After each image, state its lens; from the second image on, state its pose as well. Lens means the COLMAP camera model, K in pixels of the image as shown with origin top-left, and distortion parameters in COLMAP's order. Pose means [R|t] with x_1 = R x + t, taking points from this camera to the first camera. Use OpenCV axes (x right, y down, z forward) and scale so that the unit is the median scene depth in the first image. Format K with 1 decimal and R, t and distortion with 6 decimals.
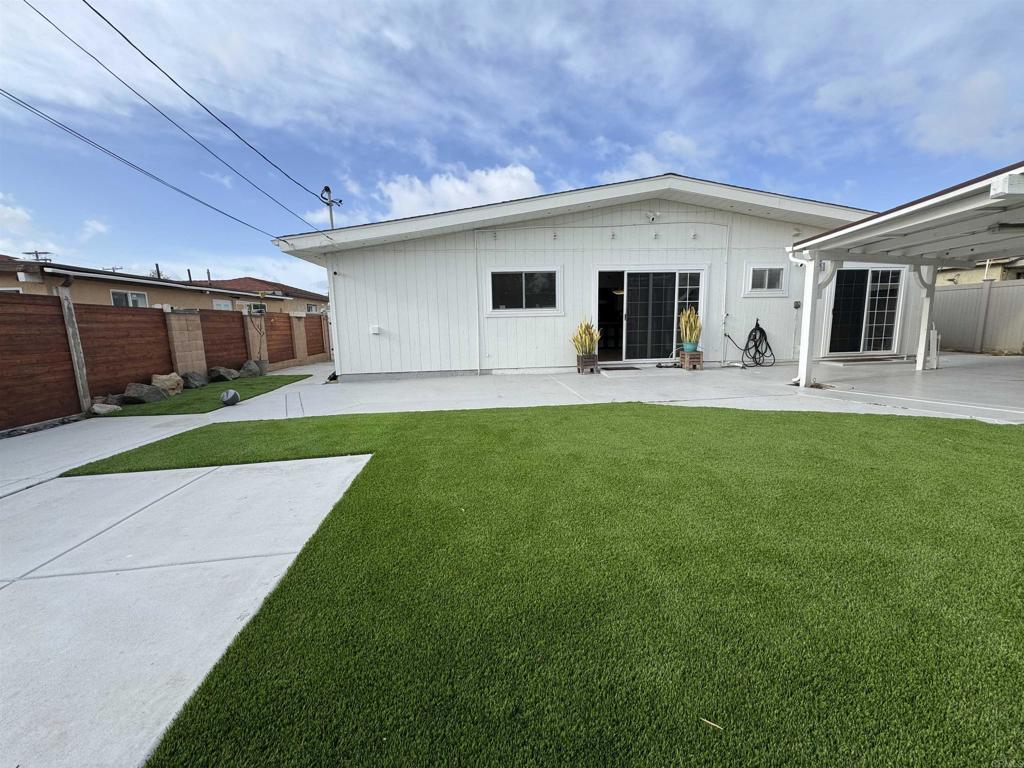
lens RADIAL K [[410.4, 0, 521.4], [0, 410.4, 384.9], [0, 0, 1]] dist [-0.003087, -0.000465]
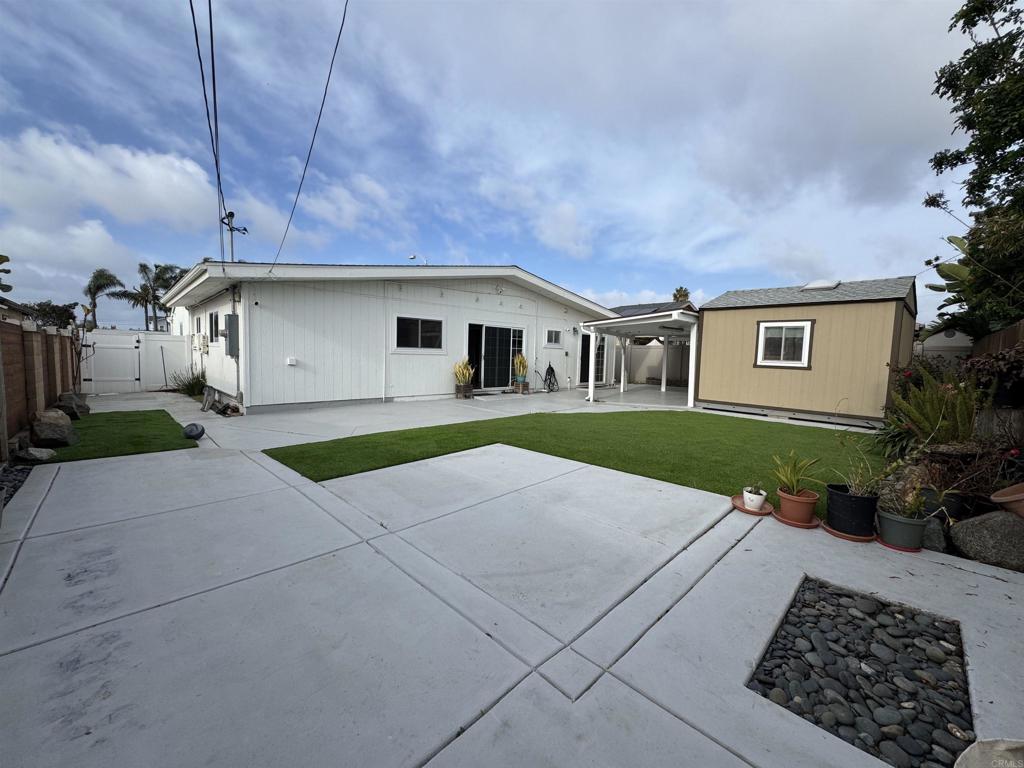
lens RADIAL K [[410.4, 0, 515.8], [0, 410.4, 388.0], [0, 0, 1]] dist [-0.003087, -0.000465]
pose [[0.771732, -0.009860, 0.635872, -0.546604], [0.056562, 0.996981, -0.053187, 0.017226], [-0.633428, 0.077012, 0.769960, -0.129377]]
